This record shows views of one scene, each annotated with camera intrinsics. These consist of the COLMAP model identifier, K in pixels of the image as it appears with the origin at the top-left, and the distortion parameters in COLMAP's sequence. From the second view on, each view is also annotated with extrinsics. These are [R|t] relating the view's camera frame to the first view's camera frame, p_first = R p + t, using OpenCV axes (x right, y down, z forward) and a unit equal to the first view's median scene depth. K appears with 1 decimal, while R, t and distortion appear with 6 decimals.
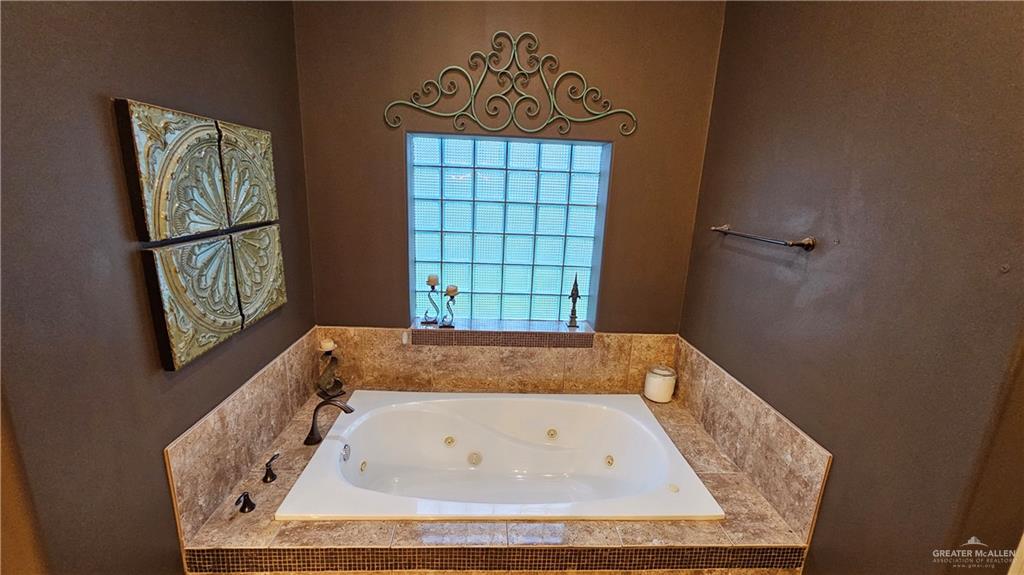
lens RADIAL K [[427.3, 0, 508.7], [0, 427.3, 295.9], [0, 0, 1]] dist [-0.000850, -0.000084]
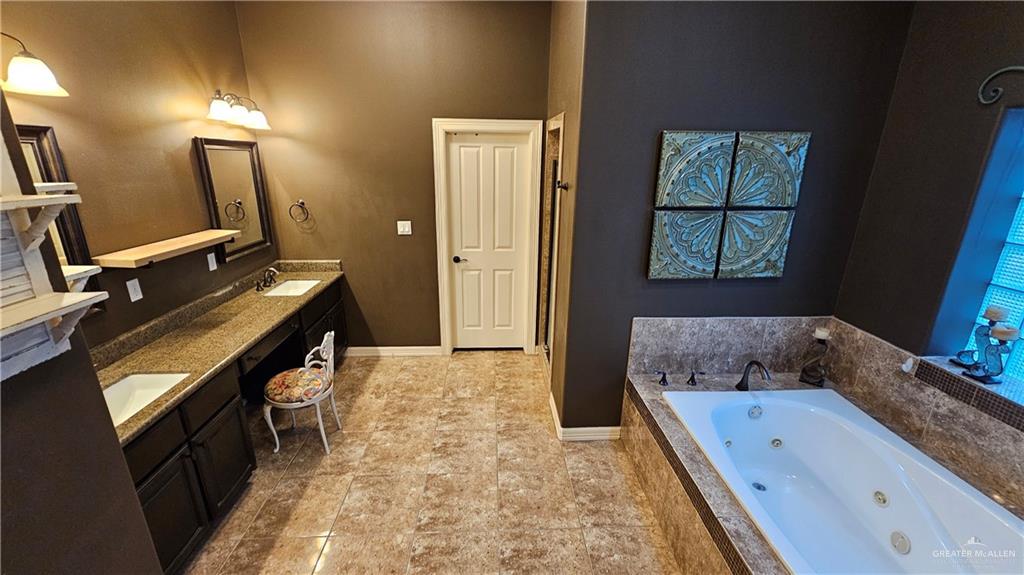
lens RADIAL K [[419.6, 0, 507.7], [0, 419.6, 294.4], [0, 0, 1]] dist [-0.000235, -0.000334]
pose [[0.006360, 0.273470, -0.961859, 0.512722], [-0.258242, 0.929700, 0.262619, -0.042464], [0.966059, 0.246722, 0.076534, 0.165178]]
